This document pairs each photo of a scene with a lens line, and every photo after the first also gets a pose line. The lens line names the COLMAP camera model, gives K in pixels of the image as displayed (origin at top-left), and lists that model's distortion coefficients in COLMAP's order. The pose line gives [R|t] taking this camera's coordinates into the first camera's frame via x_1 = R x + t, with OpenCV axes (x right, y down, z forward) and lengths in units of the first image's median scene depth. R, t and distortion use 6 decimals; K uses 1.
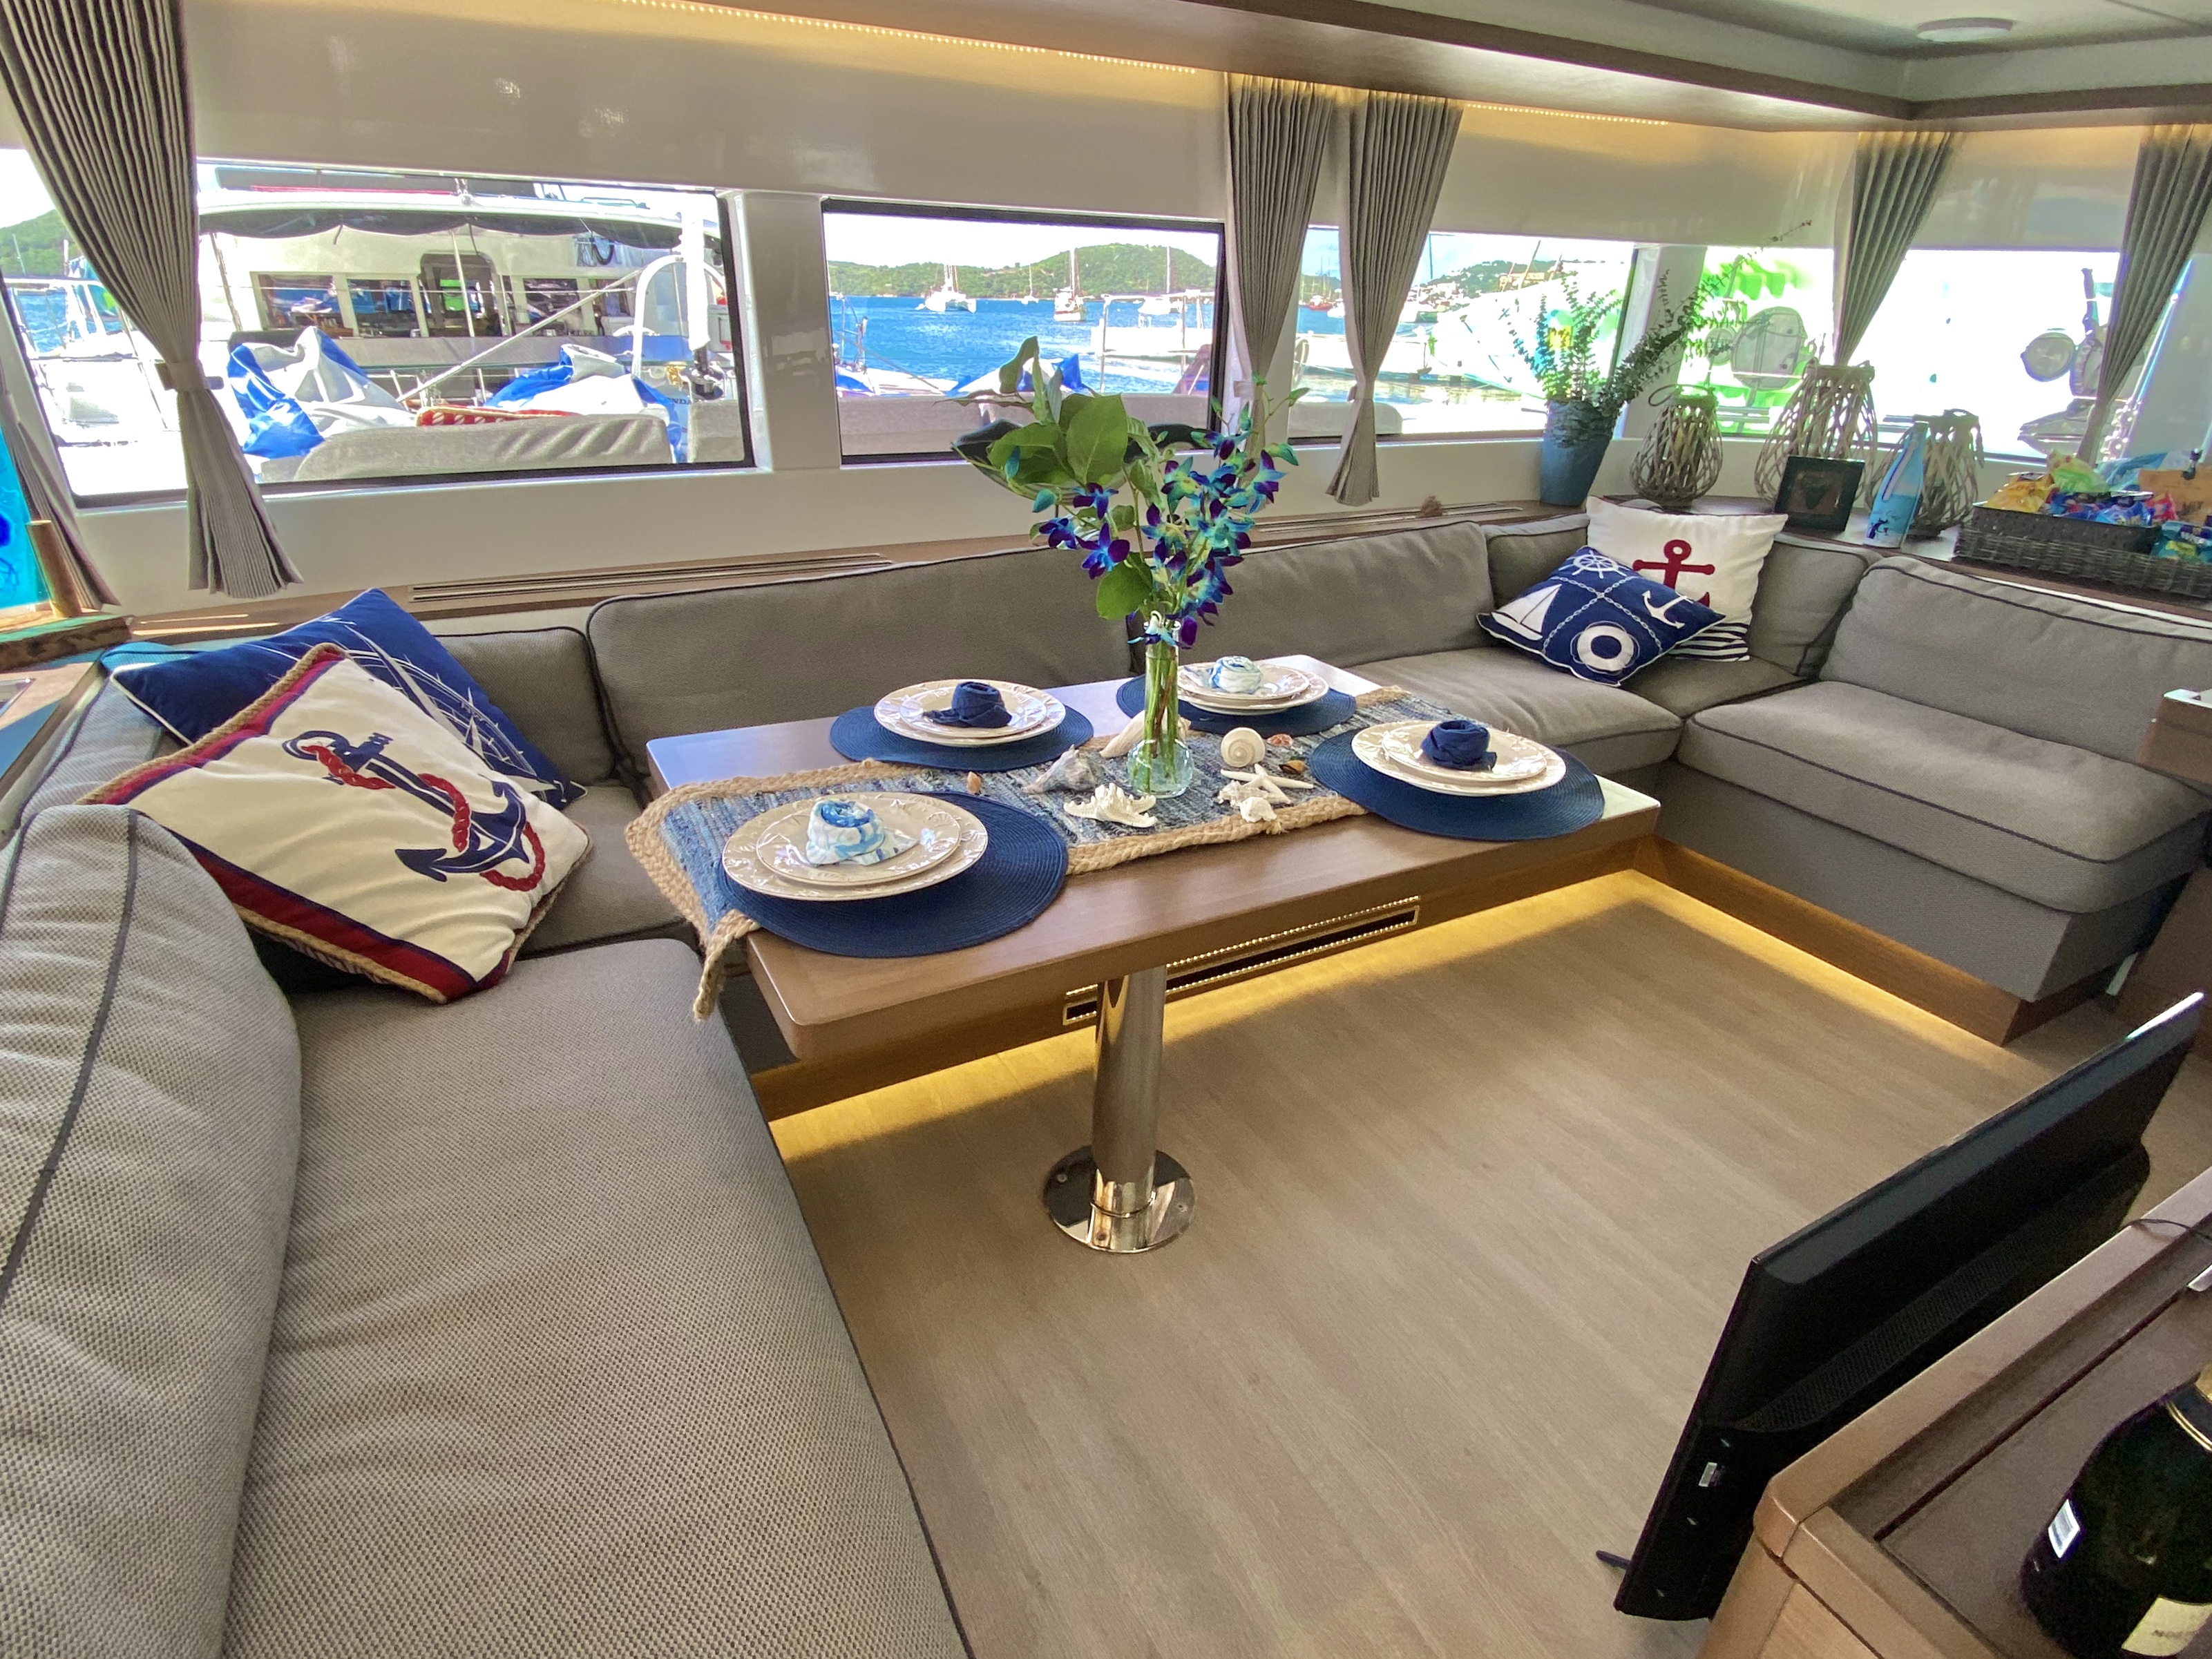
lens RADIAL K [[1146.4, 0, 1106.0], [0, 1146.4, 829.5], [0, 0, 1]] dist [0.018855, -0.000783]
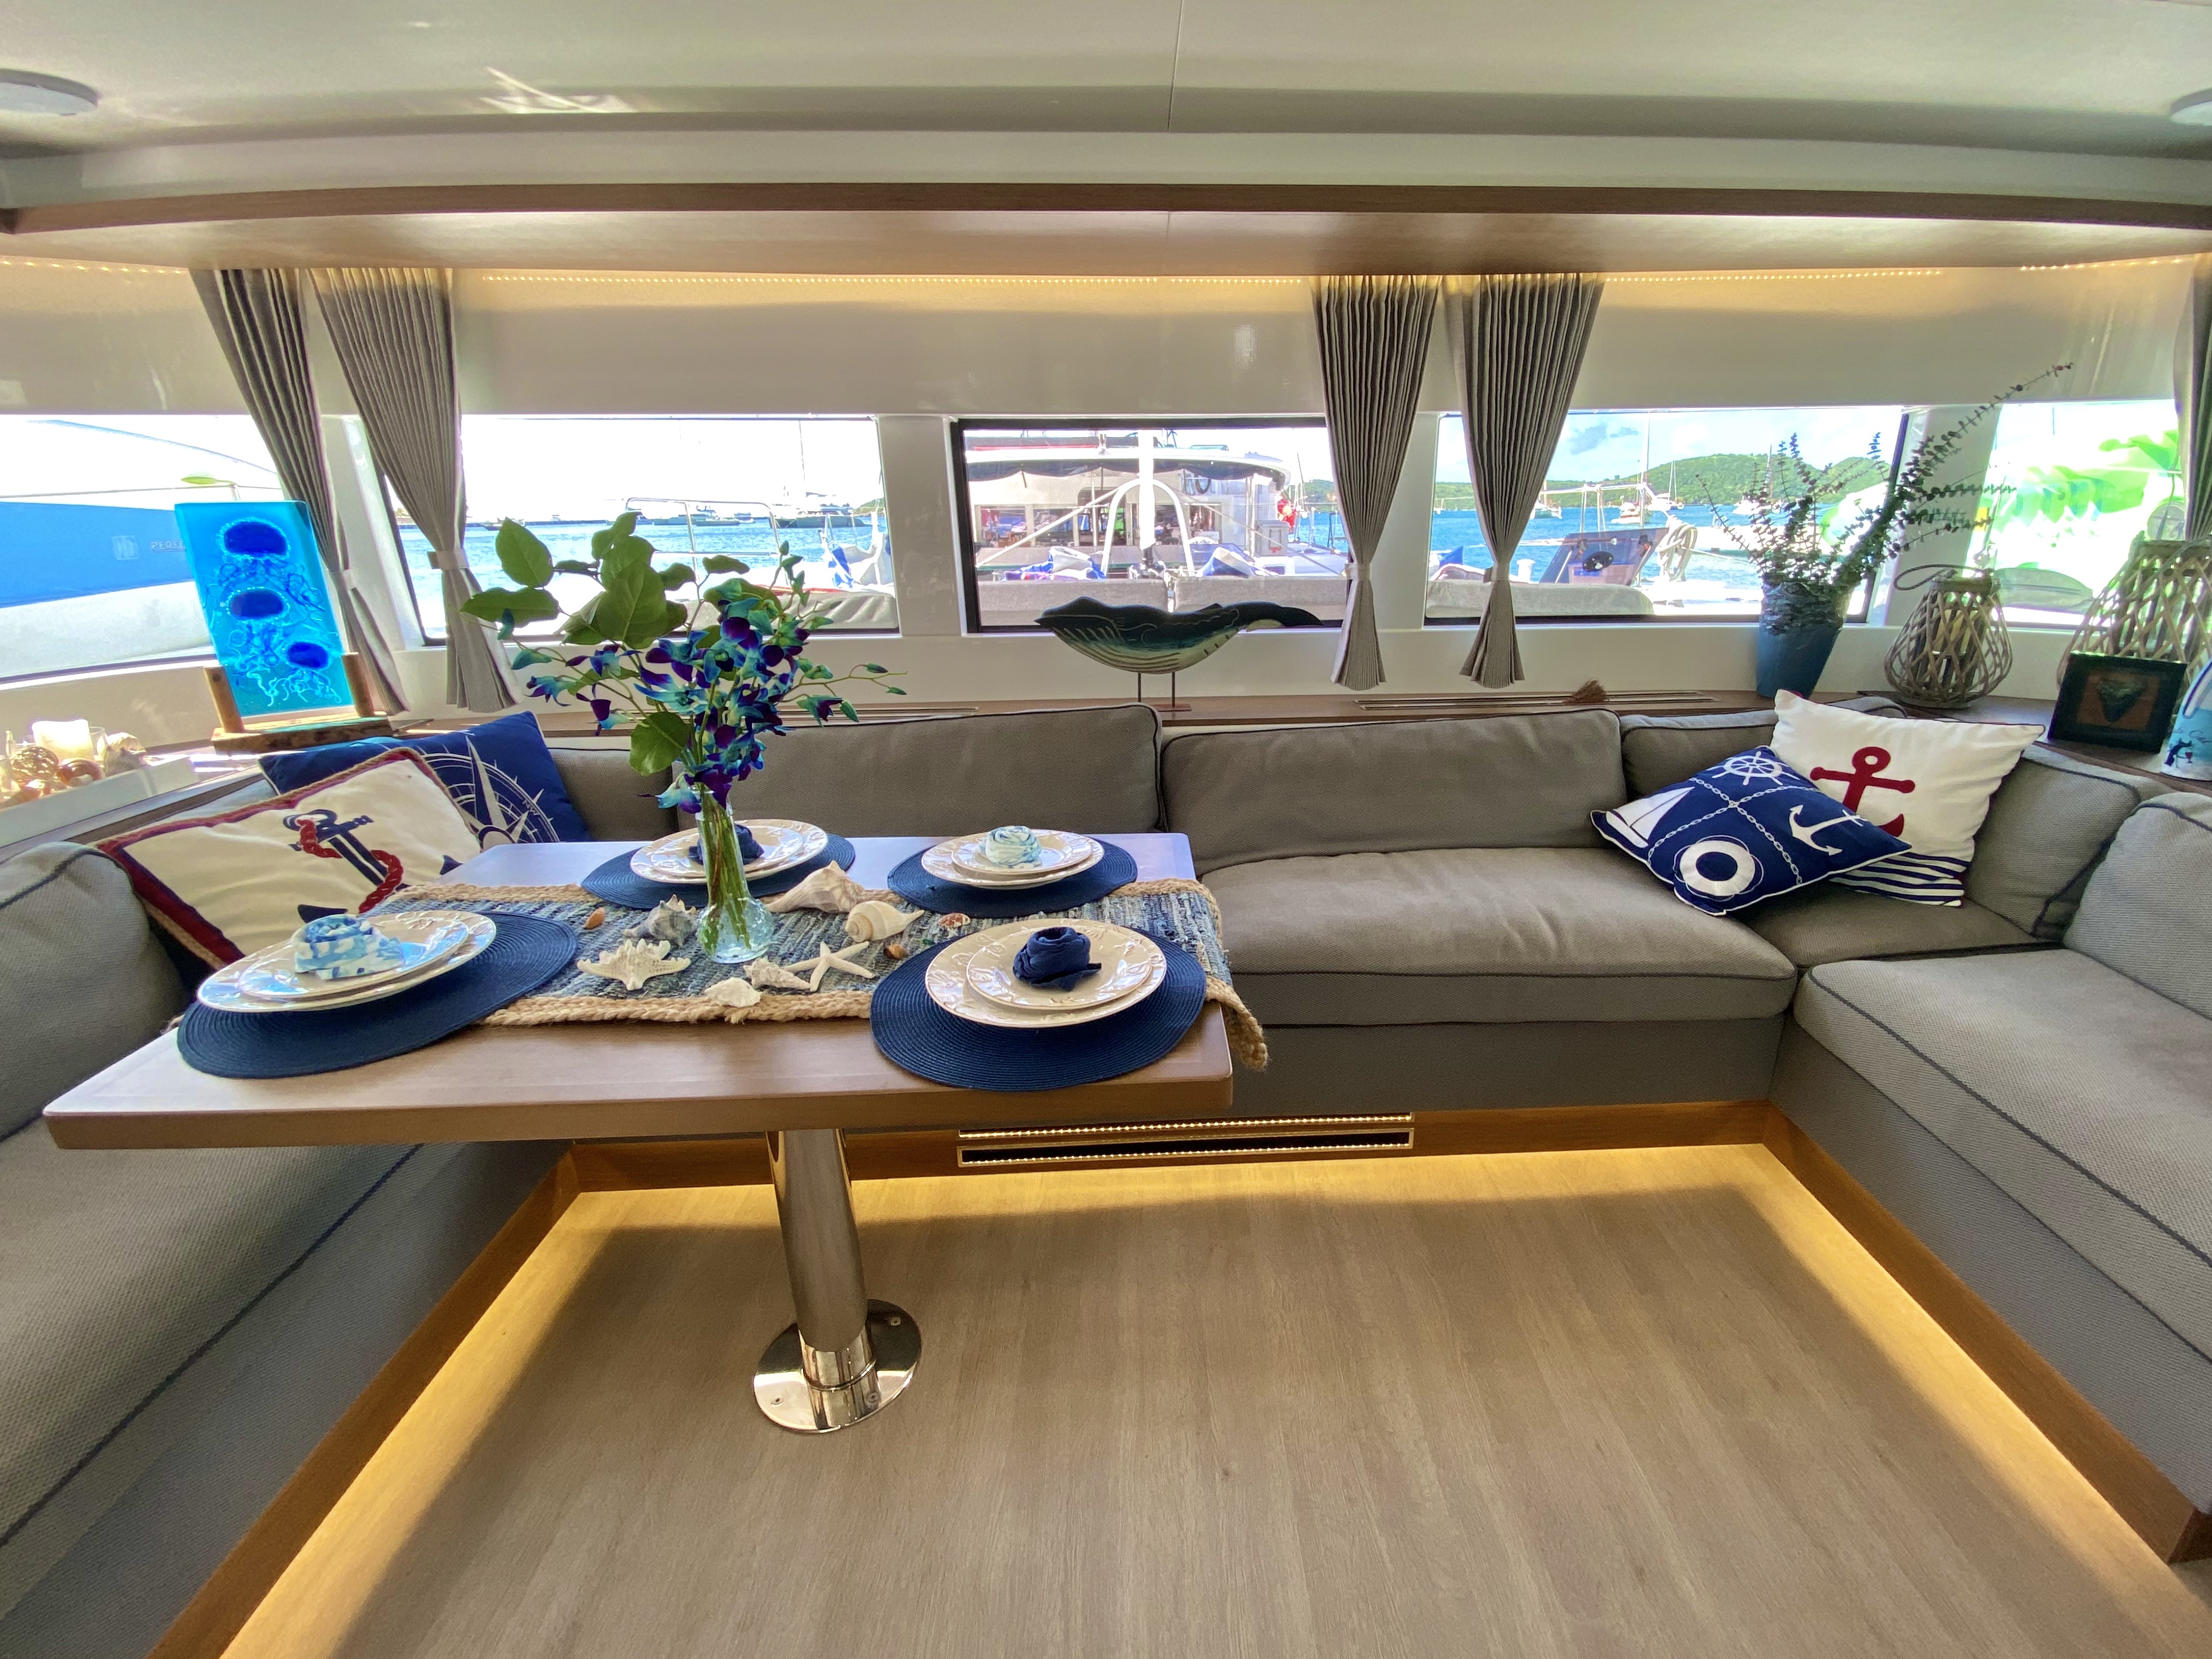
lens RADIAL K [[965.5, 0, 1175.8], [0, 965.5, 827.4], [0, 0, 1]] dist [0.041217, -0.032945]
pose [[0.901068, 0.106783, -0.420325, 0.365537], [-0.155406, 0.984351, -0.083077, -0.065704], [0.404877, 0.140179, 0.903562, 0.198891]]
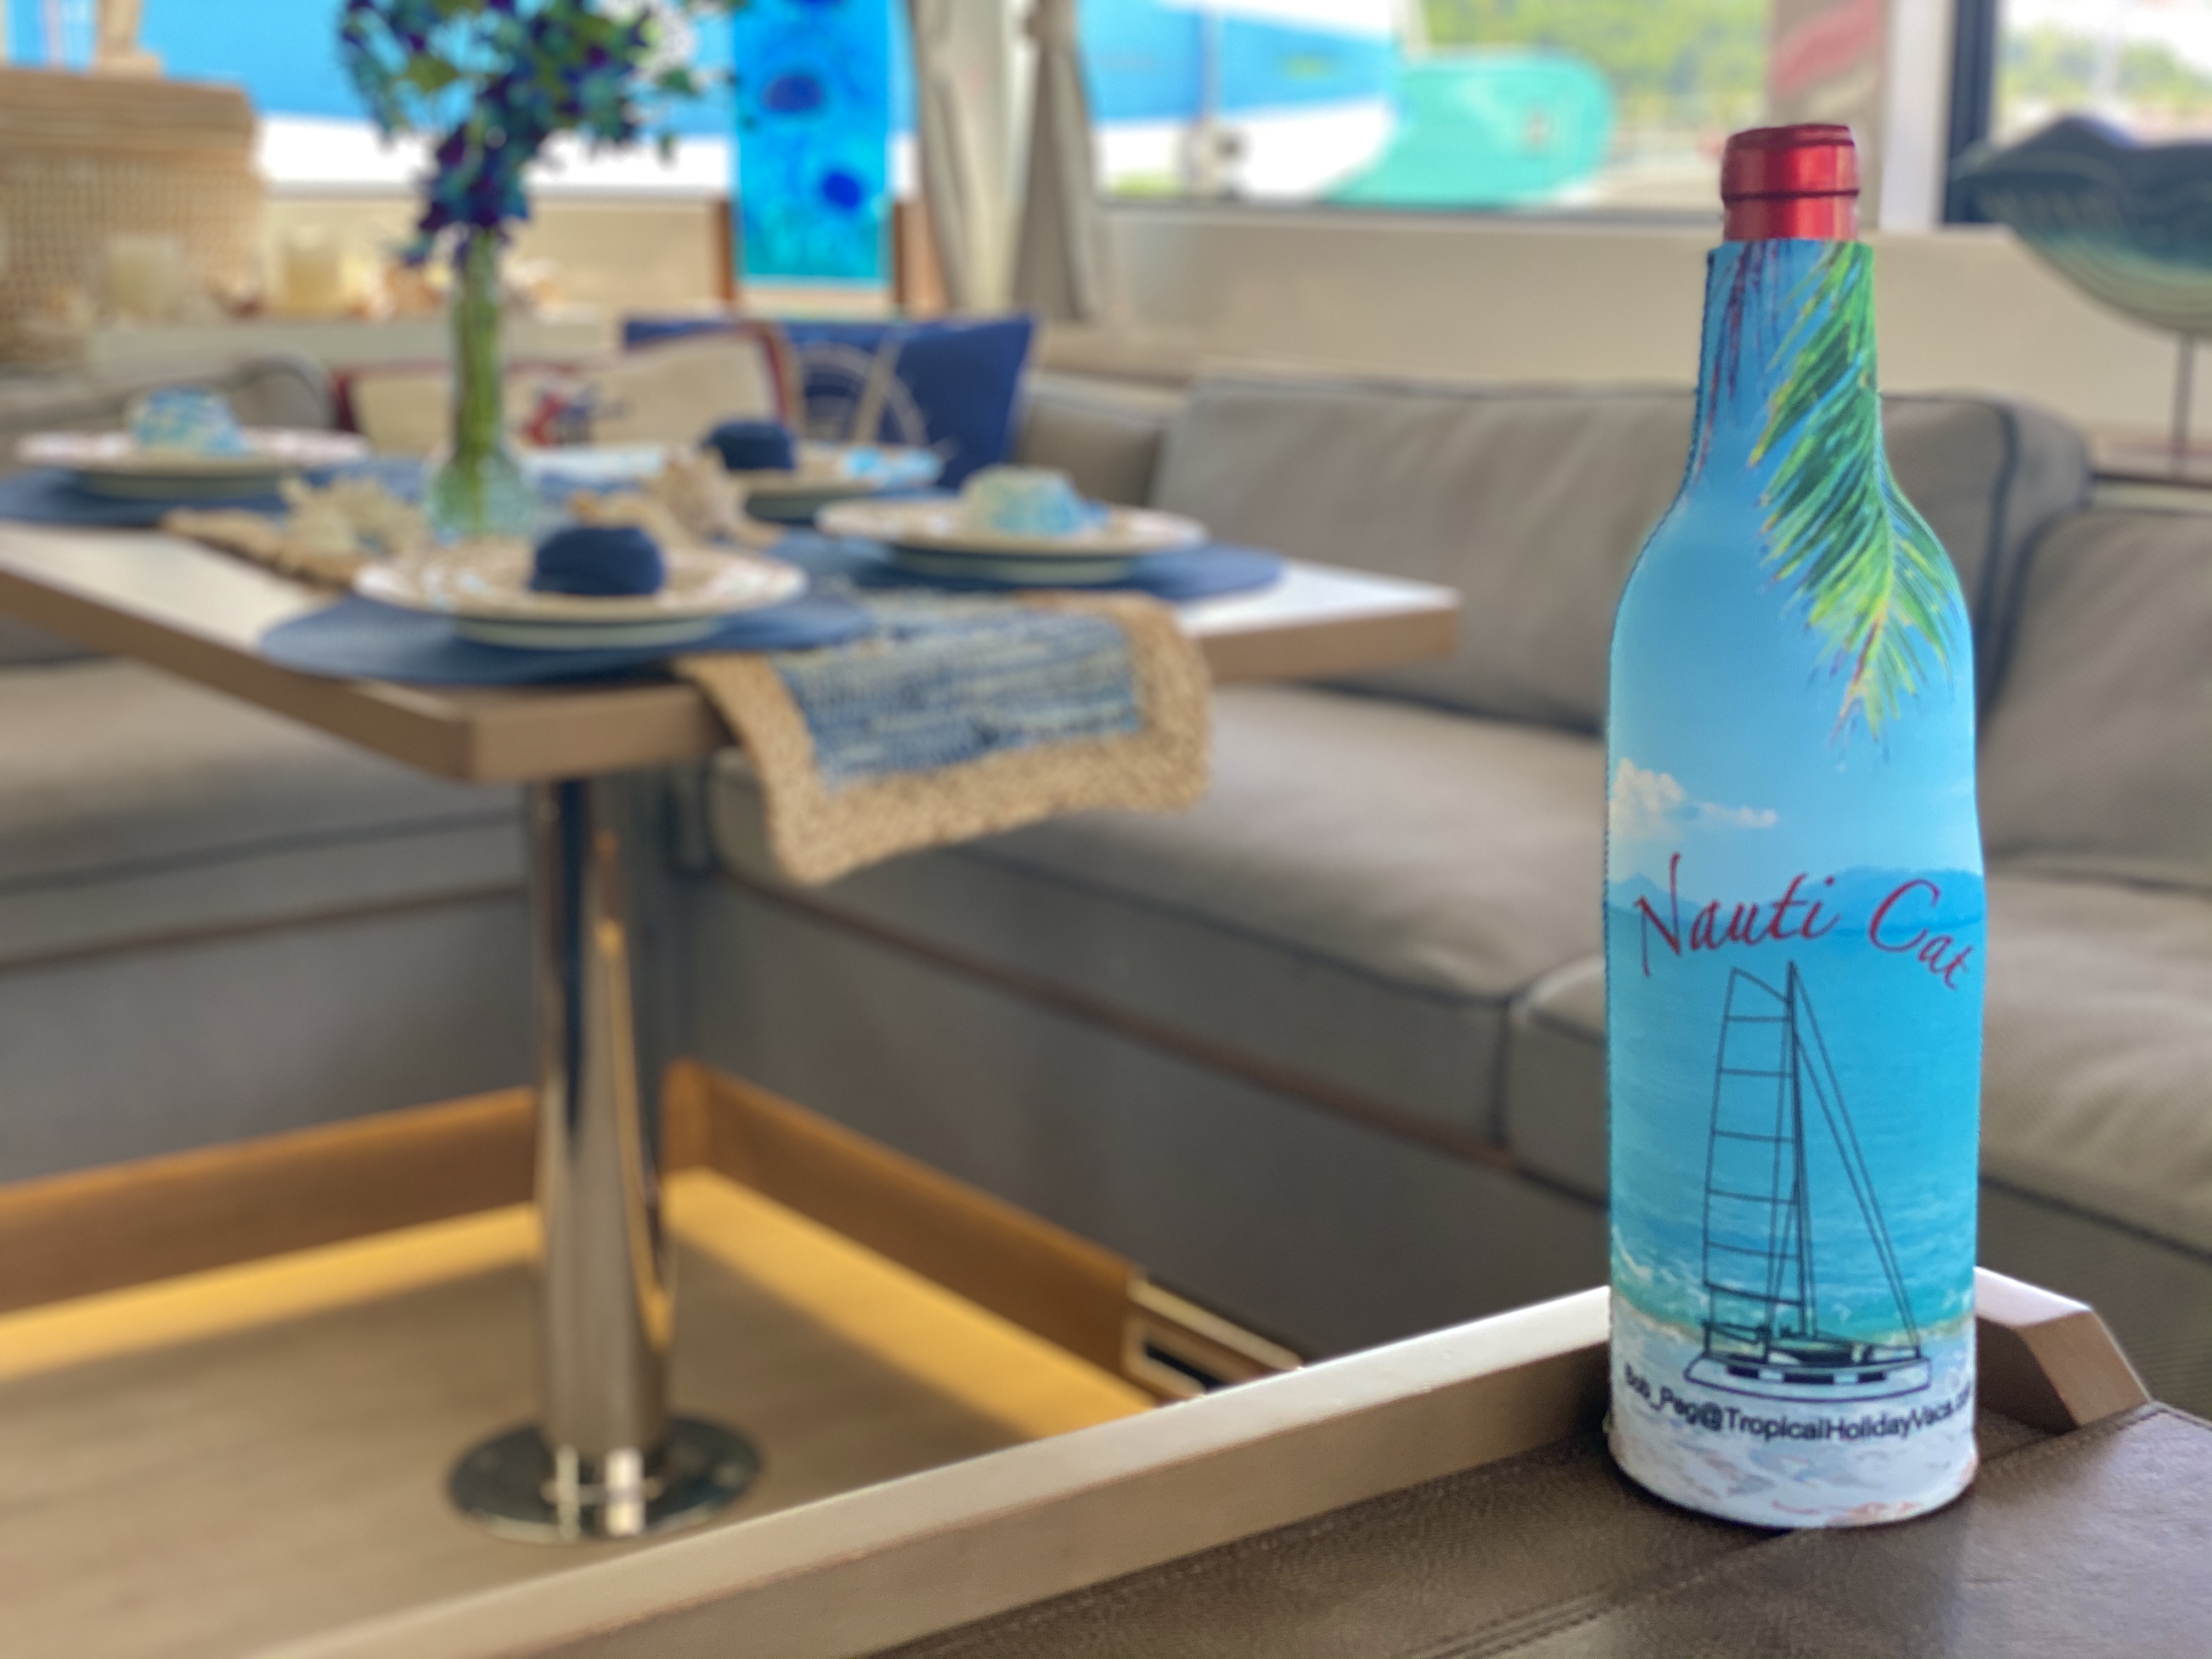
lens RADIAL K [[3360.5, 0, 1106.0], [0, 3360.5, 829.5], [0, 0, 1]] dist [0.261865, -1.482678]
pose [[0.127974, 0.176693, -0.975911, 0.909802], [-0.420742, 0.900740, 0.107910, -0.113656], [0.898109, 0.396797, 0.189614, 0.526039]]
